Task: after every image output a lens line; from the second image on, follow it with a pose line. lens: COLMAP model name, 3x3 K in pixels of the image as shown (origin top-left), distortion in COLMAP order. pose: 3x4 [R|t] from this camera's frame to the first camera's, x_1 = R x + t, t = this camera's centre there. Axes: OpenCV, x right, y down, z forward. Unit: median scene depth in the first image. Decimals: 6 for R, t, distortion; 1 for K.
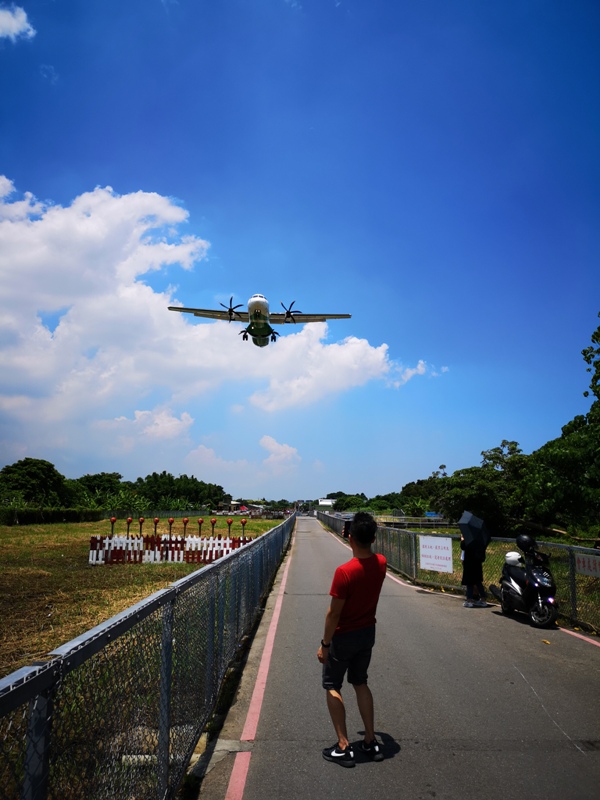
lens RADIAL K [[627.9, 0, 300.0], [0, 627.9, 400.0], [0, 0, 1]] dist [0.046004, -0.035919]
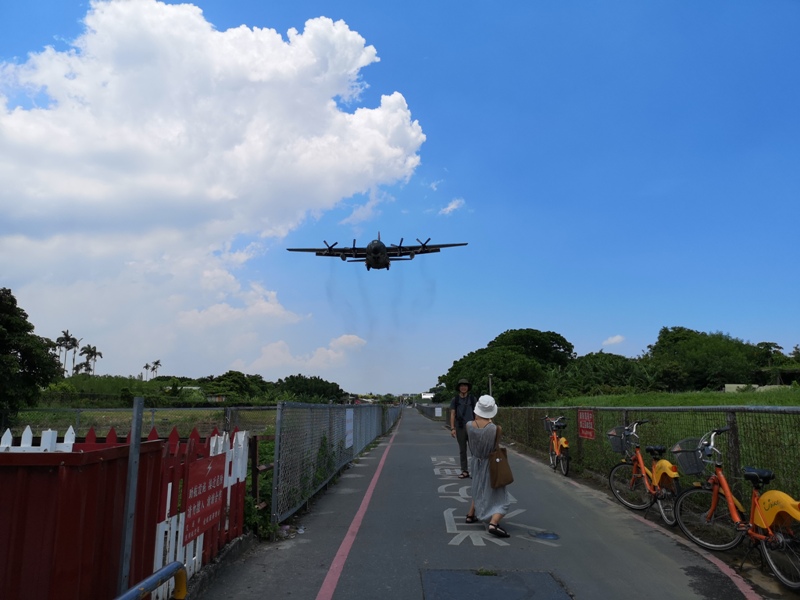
lens RADIAL K [[627.9, 0, 402.8], [0, 627.9, 282.6], [0, 0, 1]] dist [0.046004, -0.035919]
pose [[0.999945, -0.010375, -0.001496, 0.000369], [0.010348, 0.999802, -0.016971, -0.045029], [0.001672, 0.016954, 0.999855, -0.265804]]
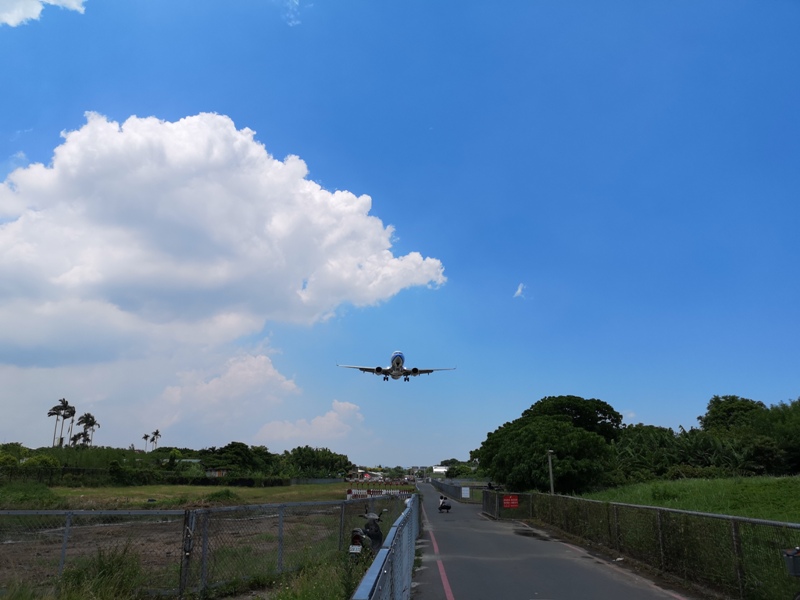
lens RADIAL K [[627.9, 0, 402.8], [0, 627.9, 282.6], [0, 0, 1]] dist [0.046004, -0.035919]
pose [[0.999843, -0.009227, -0.015124, -0.005790], [0.007259, 0.992087, -0.125344, -0.041552], [0.016161, 0.125215, 0.991998, -0.230770]]
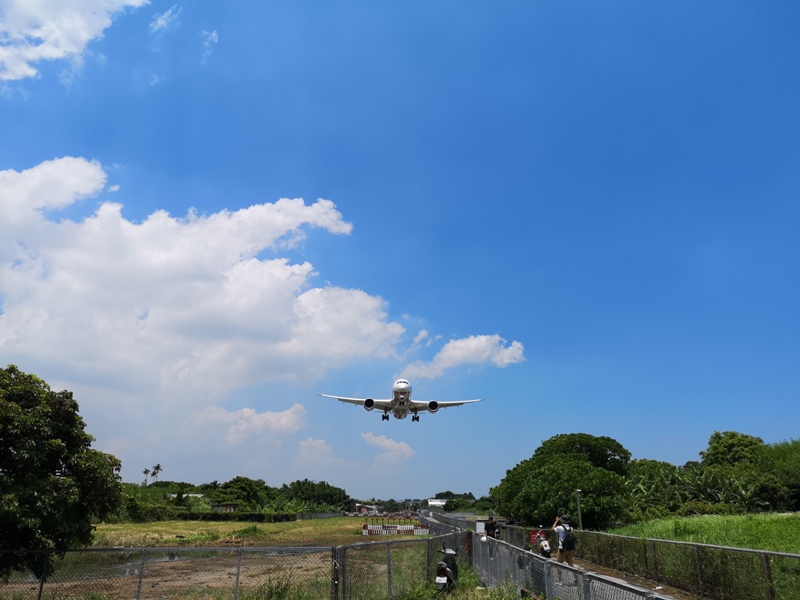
lens RADIAL K [[627.9, 0, 402.8], [0, 627.9, 282.6], [0, 0, 1]] dist [0.046004, -0.035919]
pose [[0.999955, -0.009191, -0.002294, -0.018130], [0.008660, 0.985117, -0.171667, -0.045800], [0.003837, 0.171640, 0.985152, -0.248499]]
